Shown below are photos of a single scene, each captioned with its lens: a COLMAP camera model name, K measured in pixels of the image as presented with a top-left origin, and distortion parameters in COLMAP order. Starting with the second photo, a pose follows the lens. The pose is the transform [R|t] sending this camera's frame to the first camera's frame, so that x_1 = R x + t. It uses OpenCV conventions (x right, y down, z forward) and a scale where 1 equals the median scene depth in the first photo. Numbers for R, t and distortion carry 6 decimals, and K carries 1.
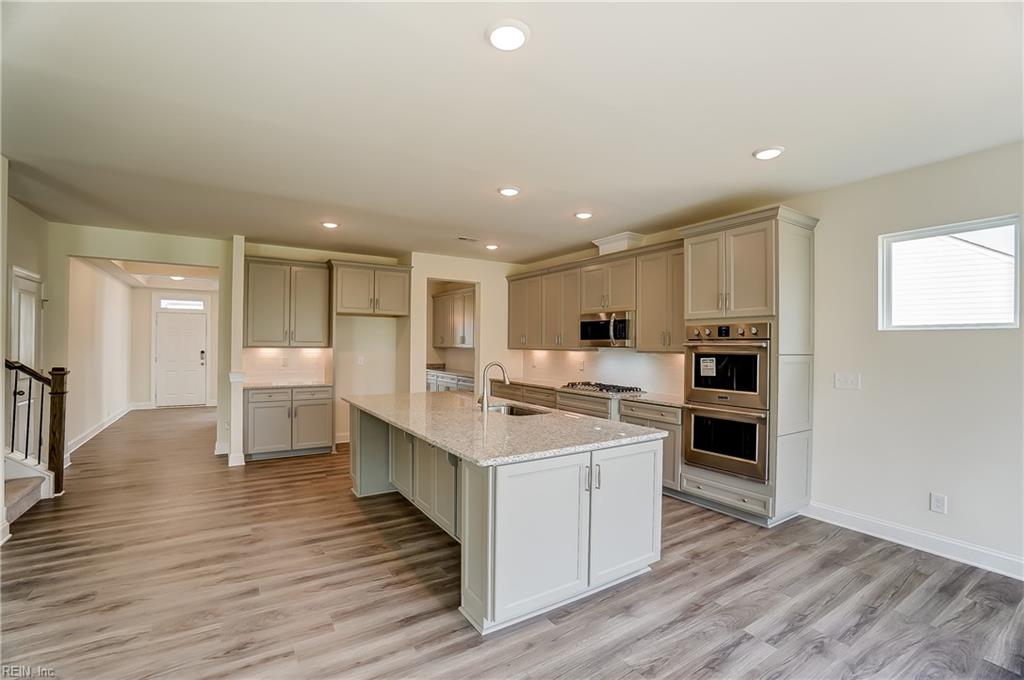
lens RADIAL K [[453.6, 0, 507.0], [0, 453.6, 342.3], [0, 0, 1]] dist [-0.059740, 0.019285]
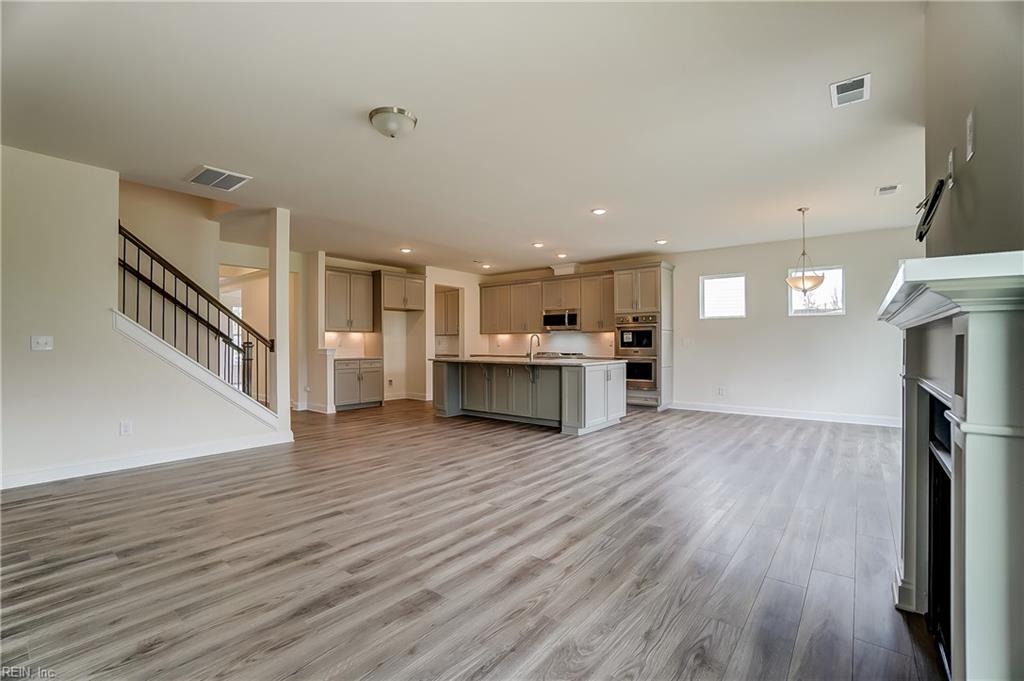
lens RADIAL K [[453.6, 0, 506.3], [0, 453.6, 340.4], [0, 0, 1]] dist [-0.059740, 0.019285]
pose [[0.946926, -0.009220, 0.321320, -0.702824], [0.009509, 0.999955, 0.000670, 0.062007], [-0.321311, 0.002421, 0.946971, -0.724444]]
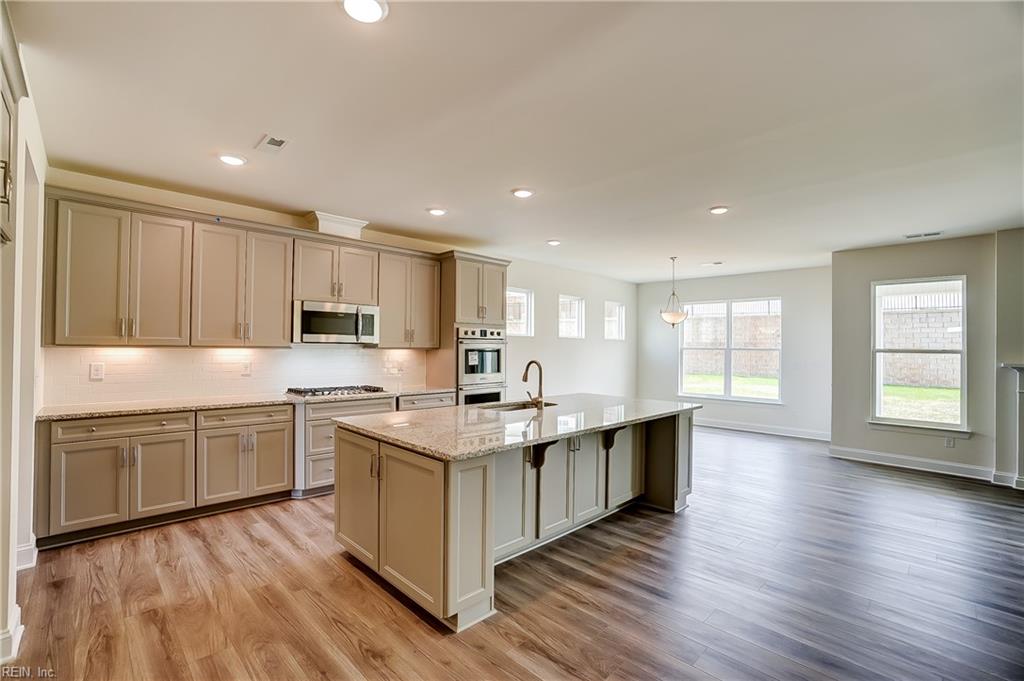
lens RADIAL K [[453.6, 0, 505.5], [0, 453.6, 342.6], [0, 0, 1]] dist [-0.059740, 0.019285]
pose [[-0.202826, -0.003448, 0.979209, -0.935355], [-0.019276, 0.999814, -0.000472, 0.004356], [-0.979025, -0.018971, -0.202855, 1.171150]]
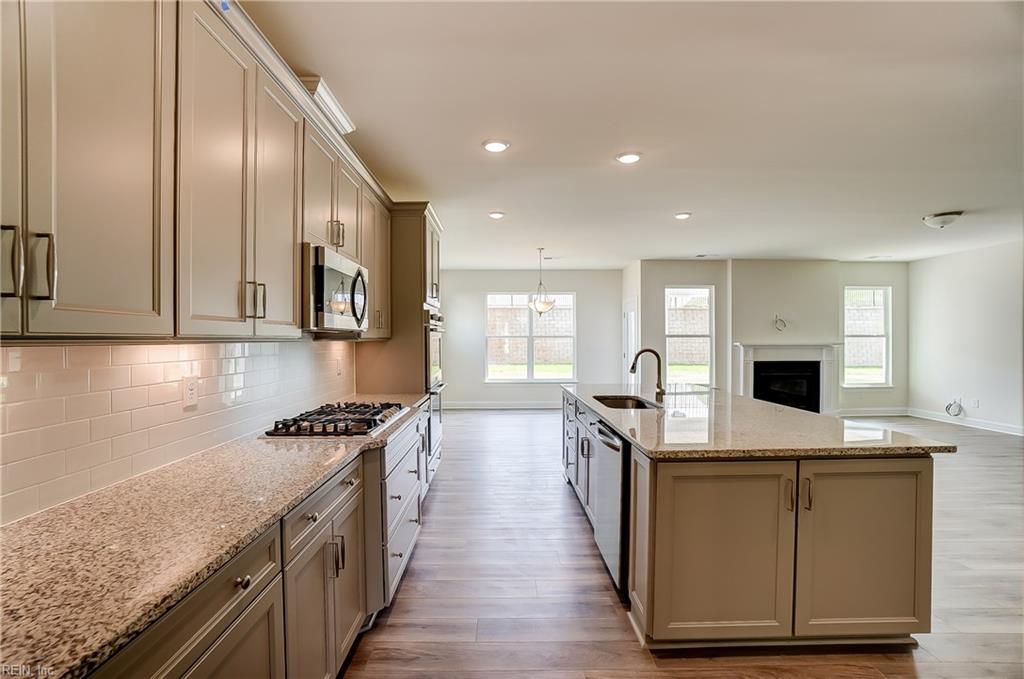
lens RADIAL K [[453.6, 0, 504.4], [0, 453.6, 341.3], [0, 0, 1]] dist [-0.059740, 0.019285]
pose [[-0.846504, -0.010306, 0.532283, -0.247379], [-0.007931, 0.999946, 0.006748, 0.022694], [-0.532324, 0.001490, -0.846540, 1.779123]]
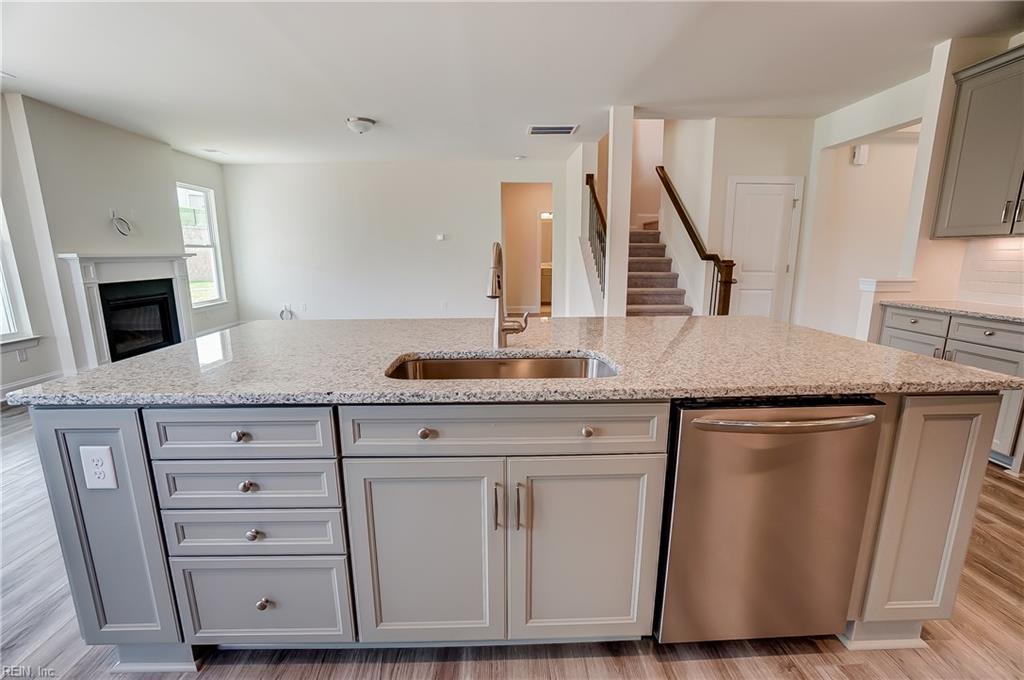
lens RADIAL K [[453.6, 0, 505.9], [0, 453.6, 344.0], [0, 0, 1]] dist [-0.059740, 0.019285]
pose [[-0.512793, 0.163342, -0.842830, 0.320781], [0.002936, 0.982061, 0.188539, 0.052858], [0.858507, 0.094207, -0.504074, 1.138868]]
